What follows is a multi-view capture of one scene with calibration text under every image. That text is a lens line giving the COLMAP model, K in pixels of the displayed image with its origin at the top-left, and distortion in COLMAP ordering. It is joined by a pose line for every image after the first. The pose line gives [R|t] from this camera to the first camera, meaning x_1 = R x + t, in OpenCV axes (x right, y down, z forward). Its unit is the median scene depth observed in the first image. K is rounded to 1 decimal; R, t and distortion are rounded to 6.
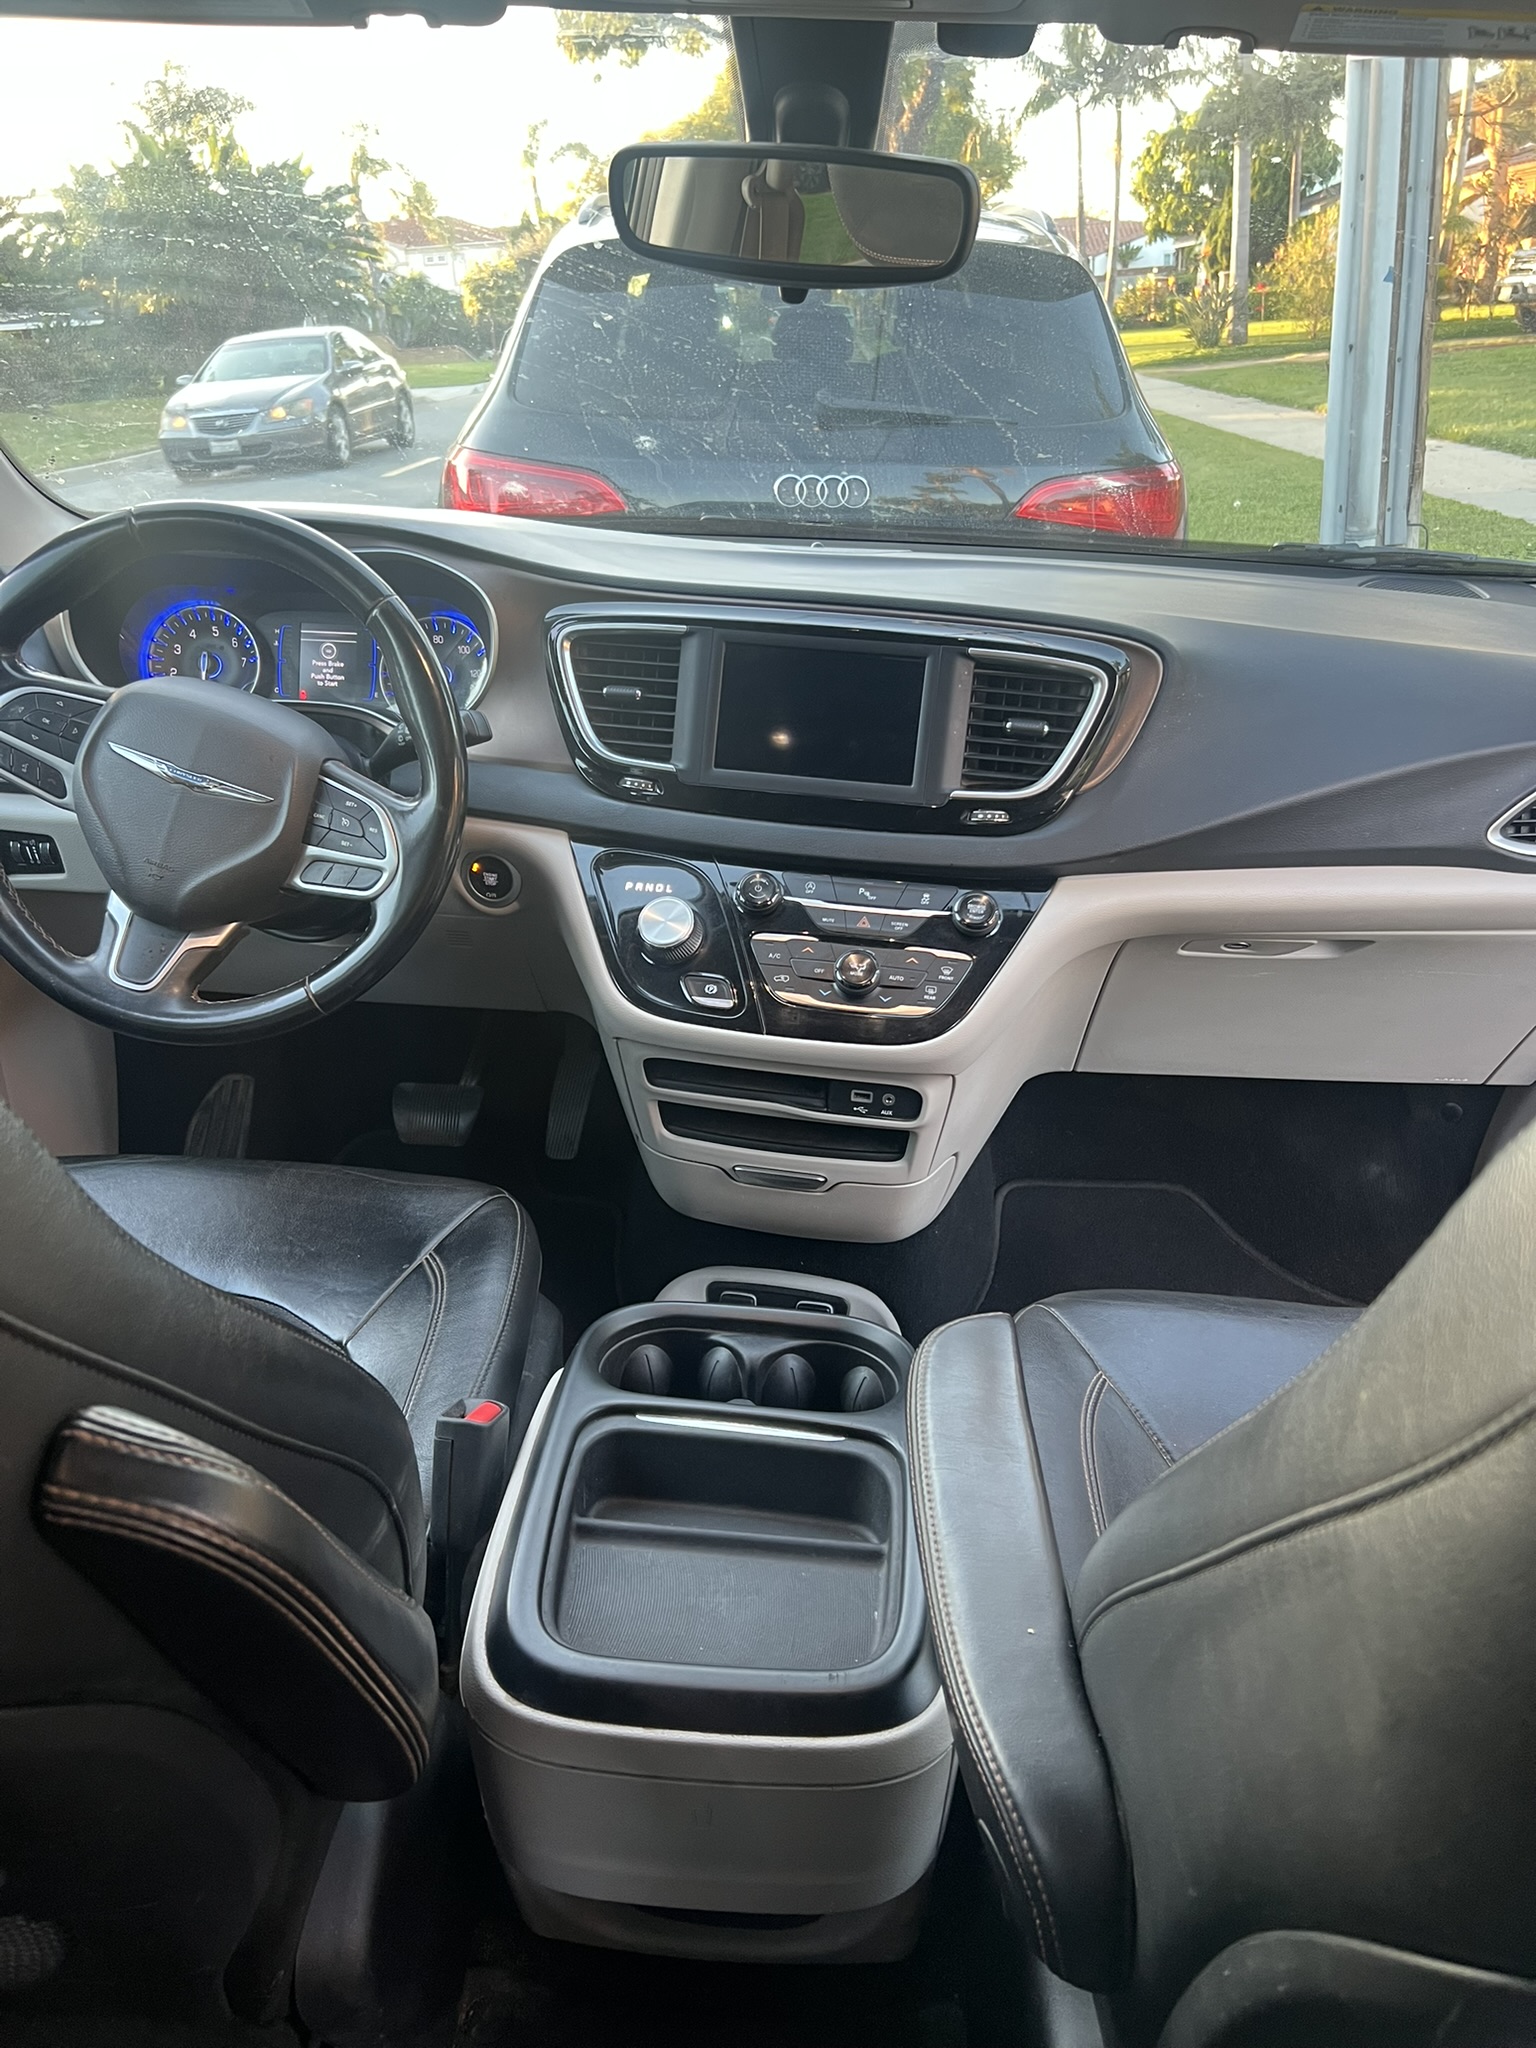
lens RADIAL K [[1531.9, 0, 765.2], [0, 1531.9, 1036.2], [0, 0, 1]] dist [0.046642, -0.059540]
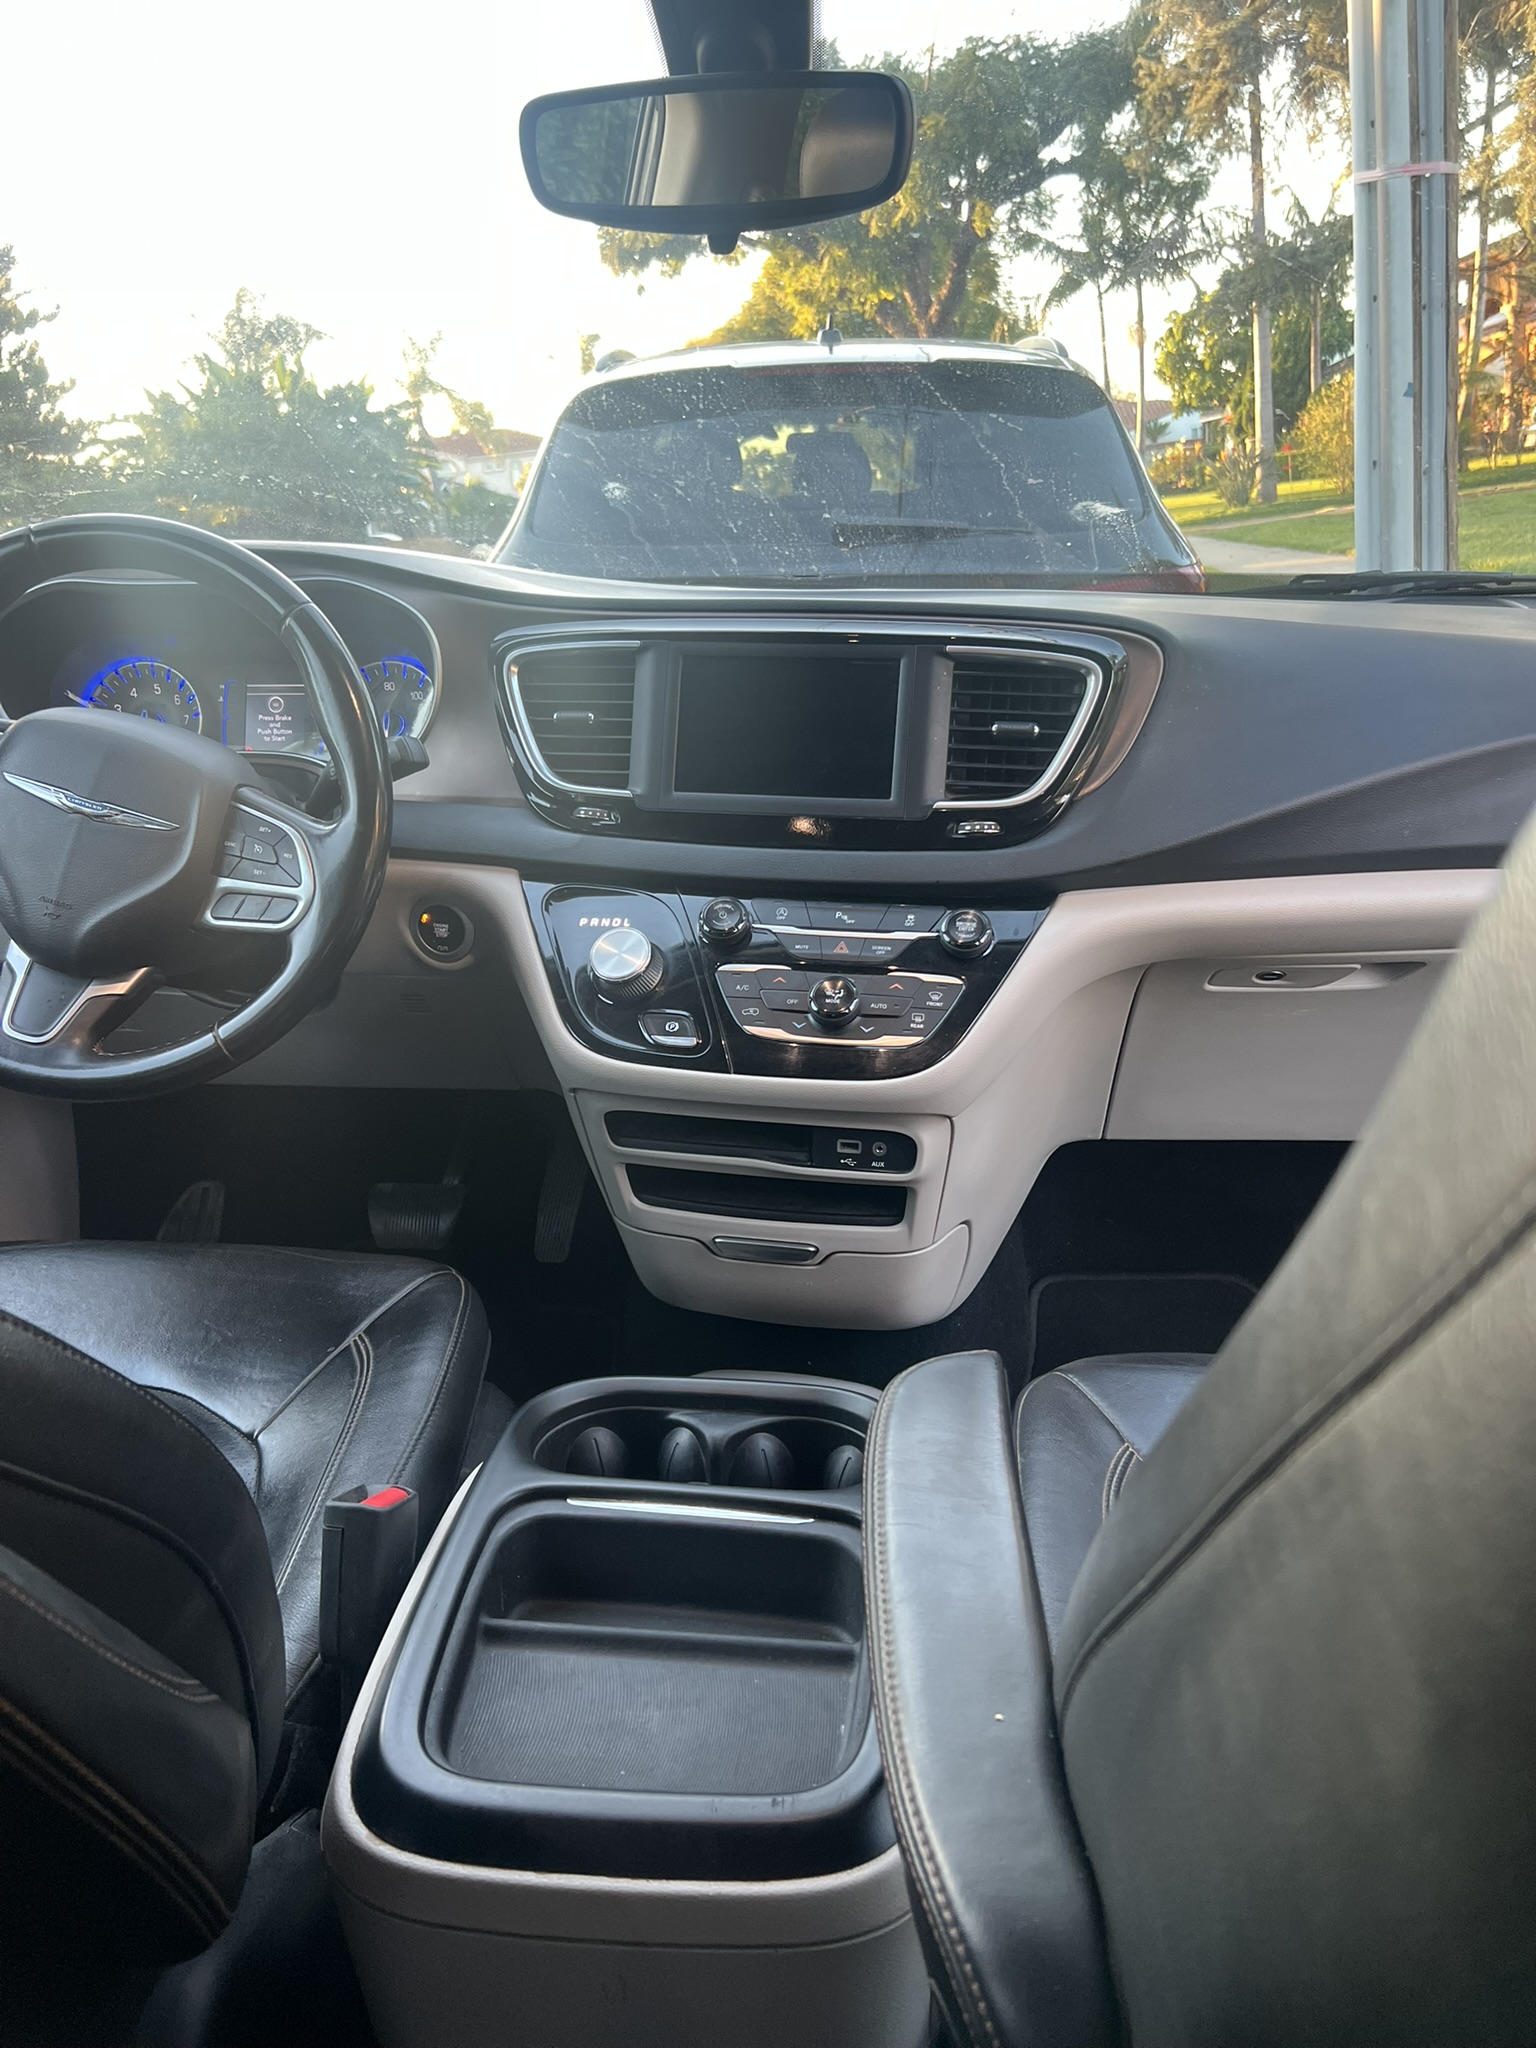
lens RADIAL K [[1536.7, 0, 767.8], [0, 1536.7, 1048.3], [0, 0, 1]] dist [0.019718, -0.006815]
pose [[0.998712, -0.033275, -0.038303, 0.053337], [0.029364, 0.994704, -0.098500, 0.070253], [0.041377, 0.097248, 0.994400, 0.113384]]
